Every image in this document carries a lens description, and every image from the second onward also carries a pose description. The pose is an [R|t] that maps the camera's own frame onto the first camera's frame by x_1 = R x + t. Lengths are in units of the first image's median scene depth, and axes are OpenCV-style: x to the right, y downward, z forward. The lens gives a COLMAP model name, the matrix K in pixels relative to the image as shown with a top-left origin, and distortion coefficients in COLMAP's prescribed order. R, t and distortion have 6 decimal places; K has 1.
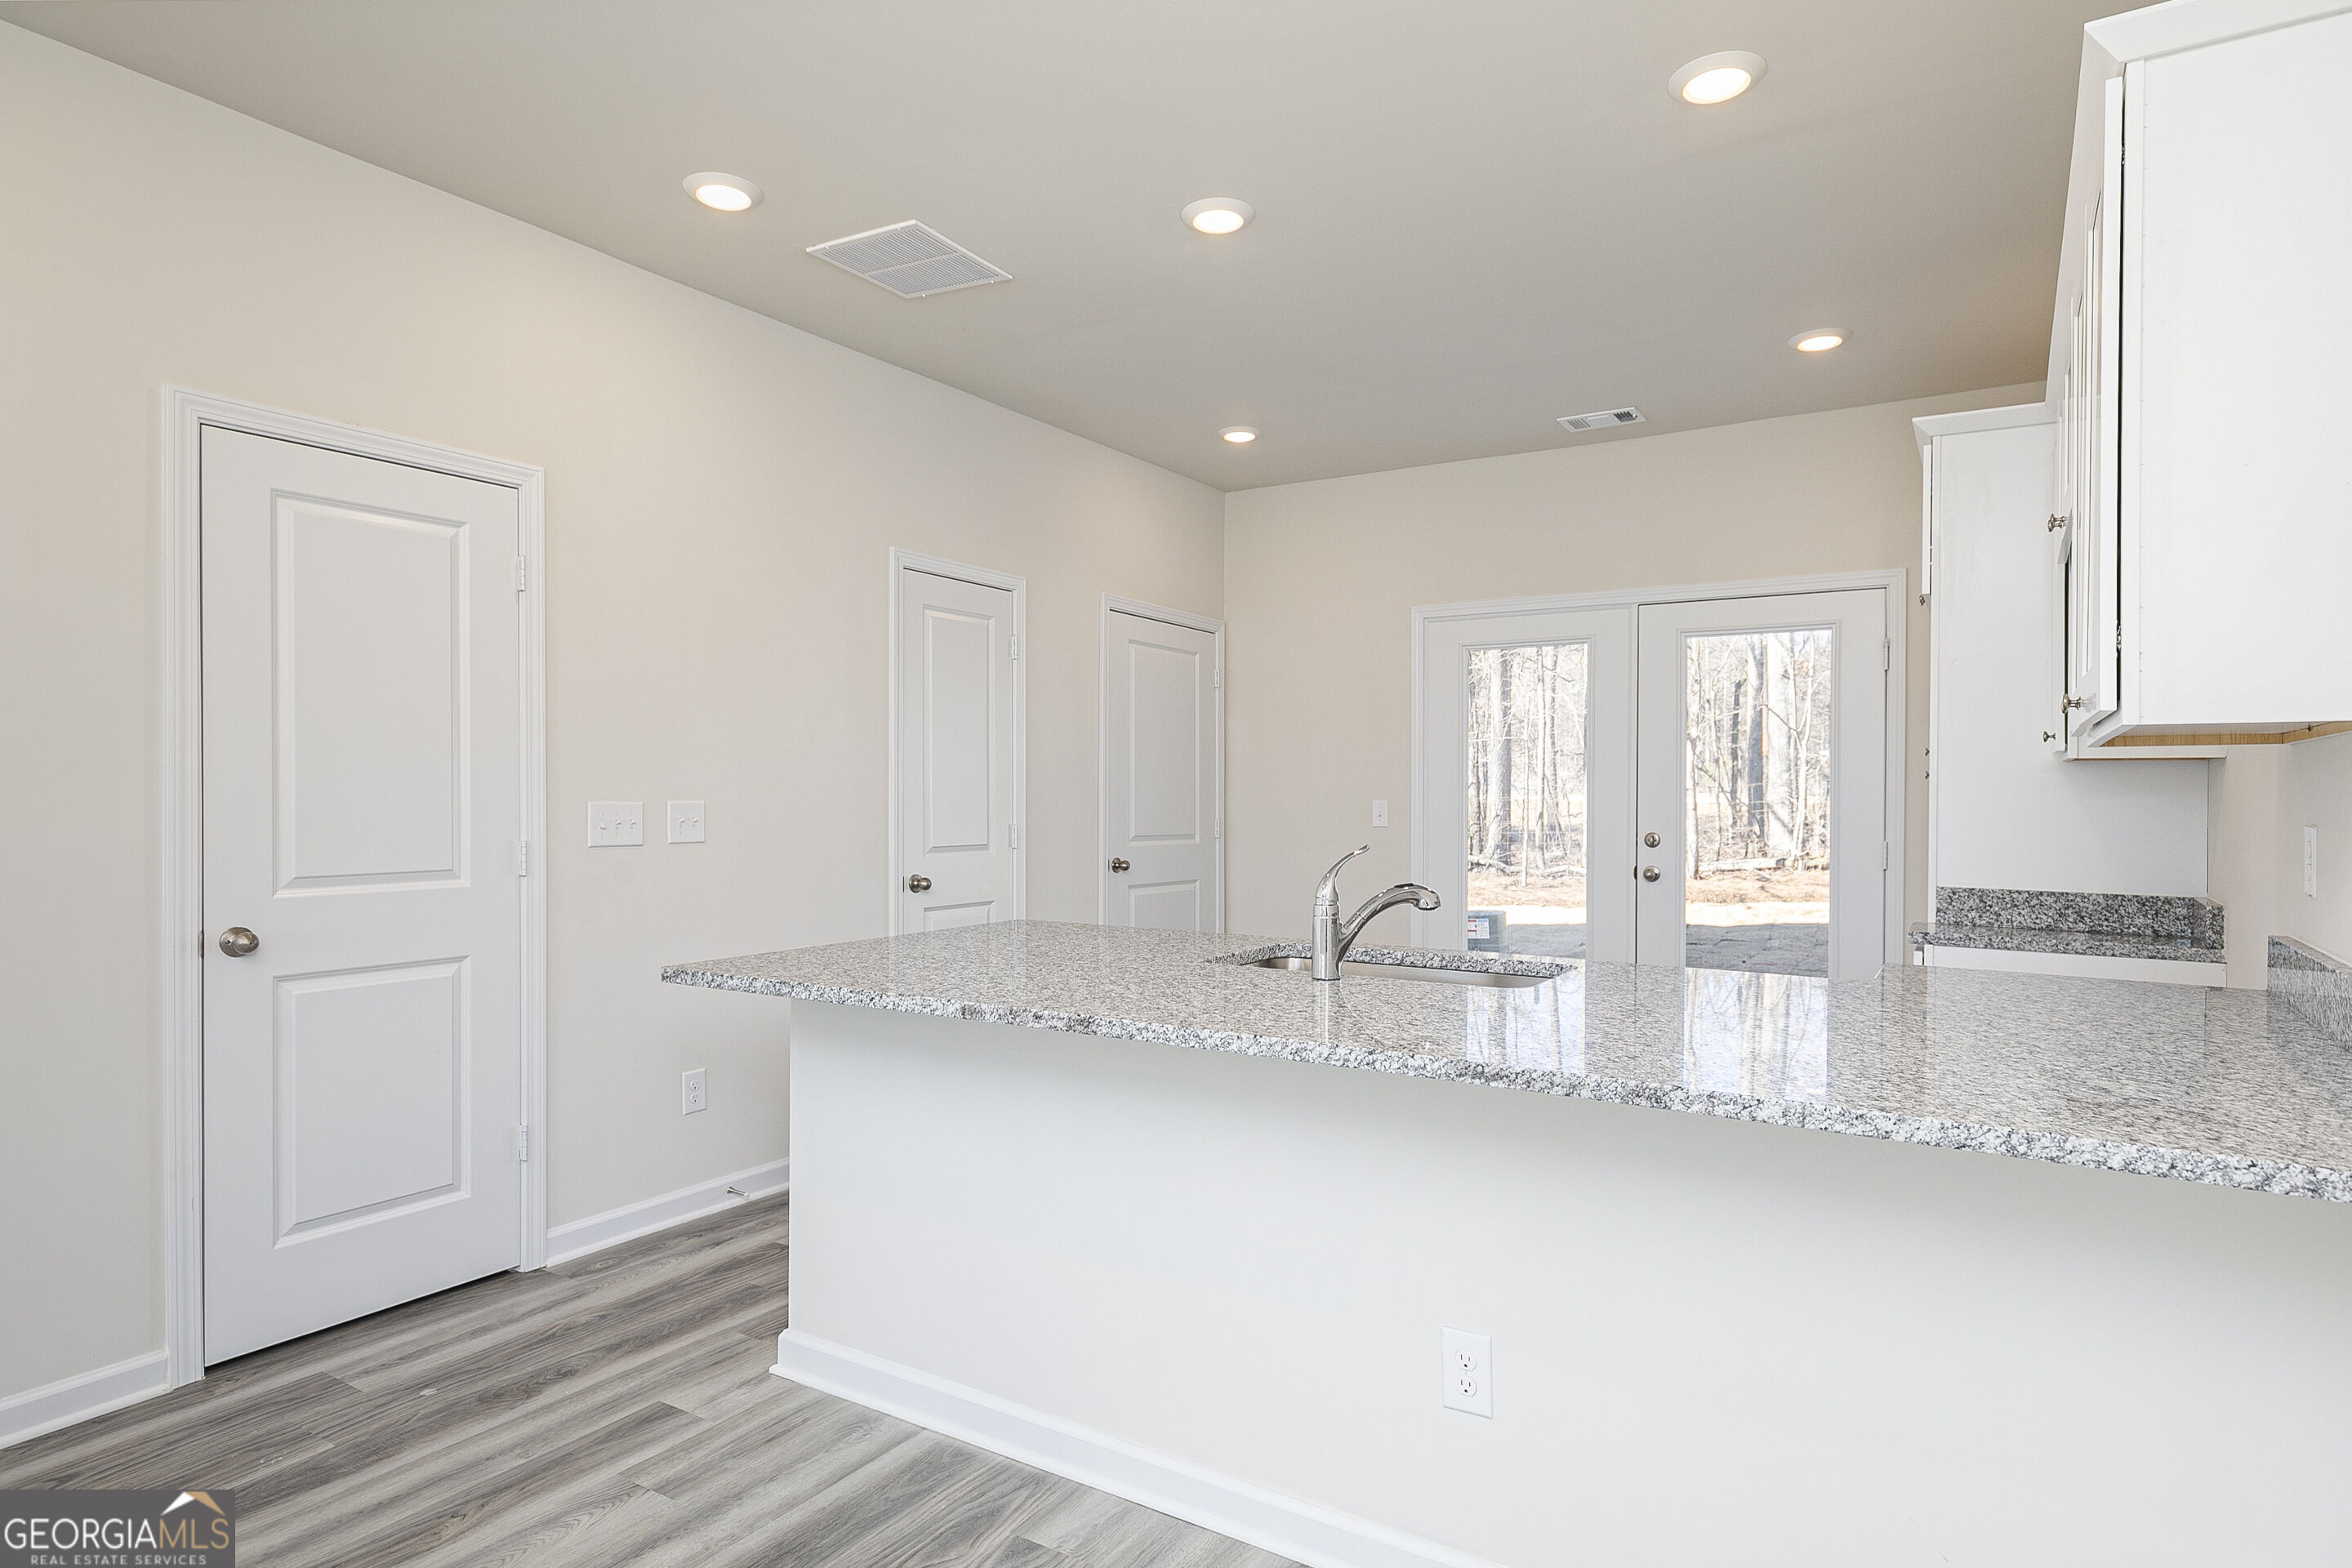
lens RADIAL K [[1294.8, 0, 1176.0], [0, 1294.8, 784.0], [0, 0, 1]] dist [0.023128, -0.000358]
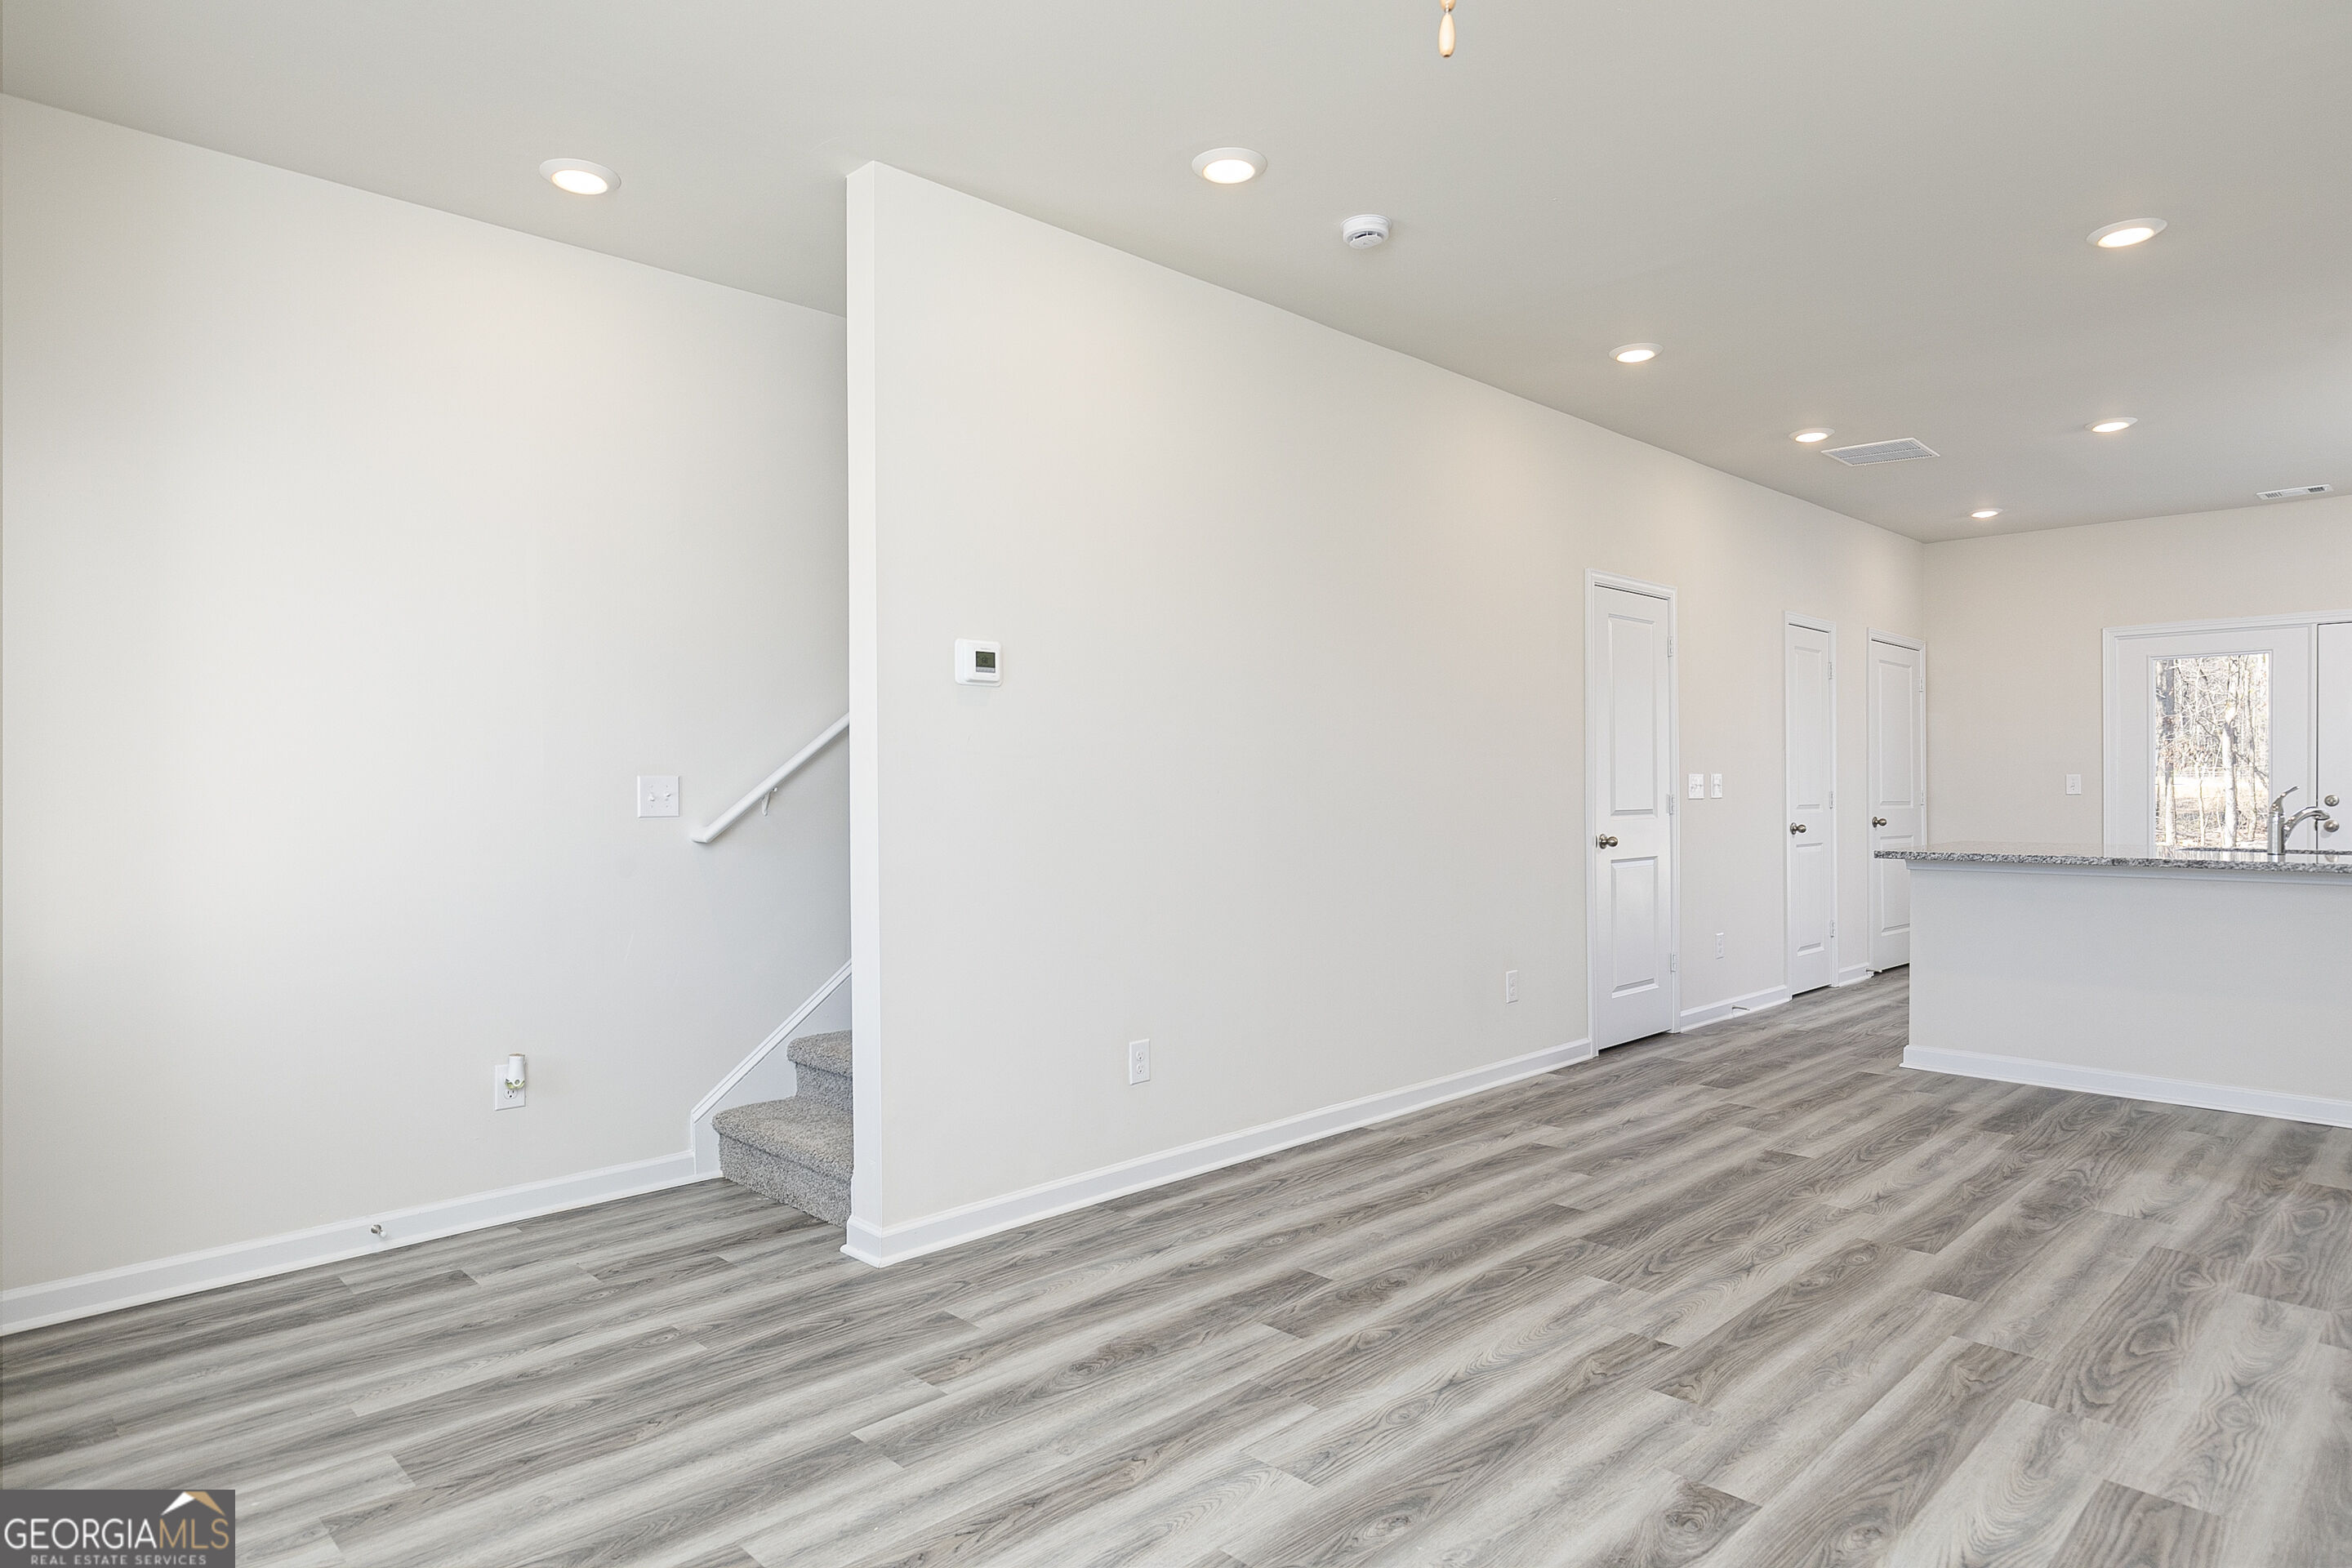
lens RADIAL K [[1343.2, 0, 1176.0], [0, 1343.2, 784.0], [0, 0, 1]] dist [-0.001665, -0.000202]
pose [[0.972185, -0.008486, -0.234060, -0.701058], [0.010007, 0.999936, 0.005313, 0.010646], [0.234000, -0.007508, 0.972208, -0.930568]]
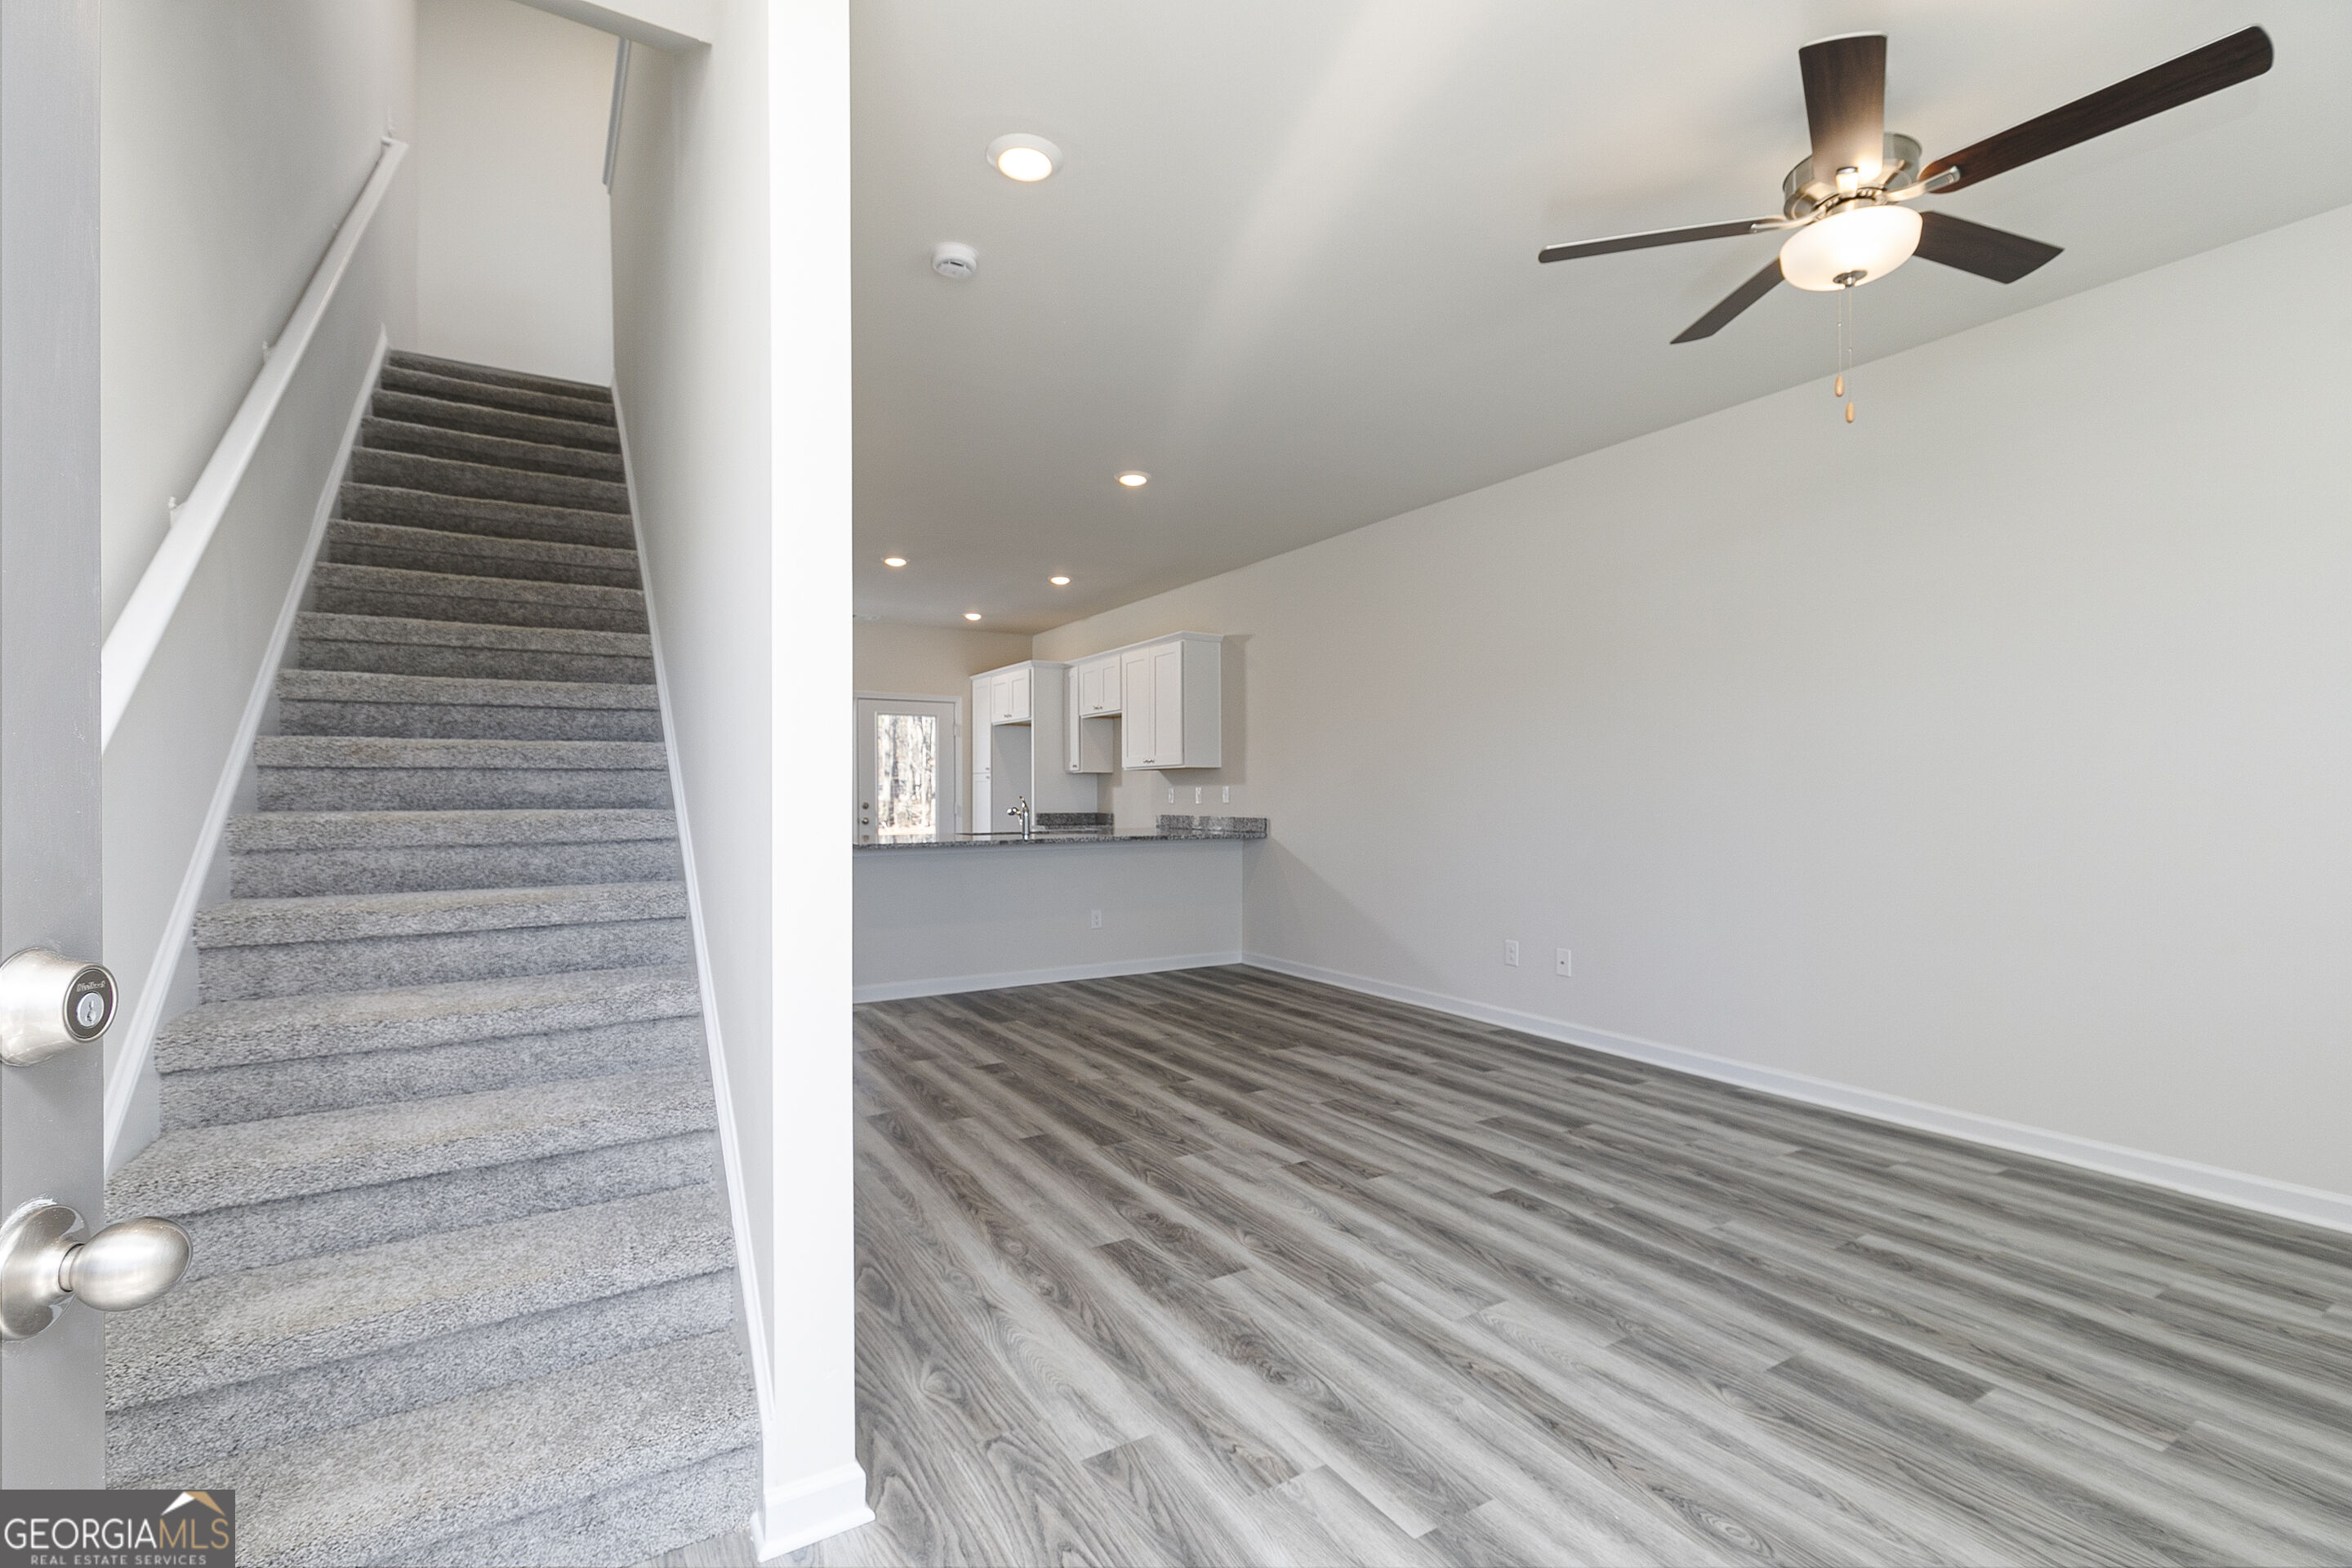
lens RADIAL K [[1047.6, 0, 1176.0], [0, 1047.6, 784.0], [0, 0, 1]] dist [-0.002308, -0.000716]
pose [[0.447307, 0.001294, 0.894379, -1.500913], [-0.000672, 0.999999, -0.001111, 0.012617], [-0.894380, -0.000105, 0.447308, -0.406749]]
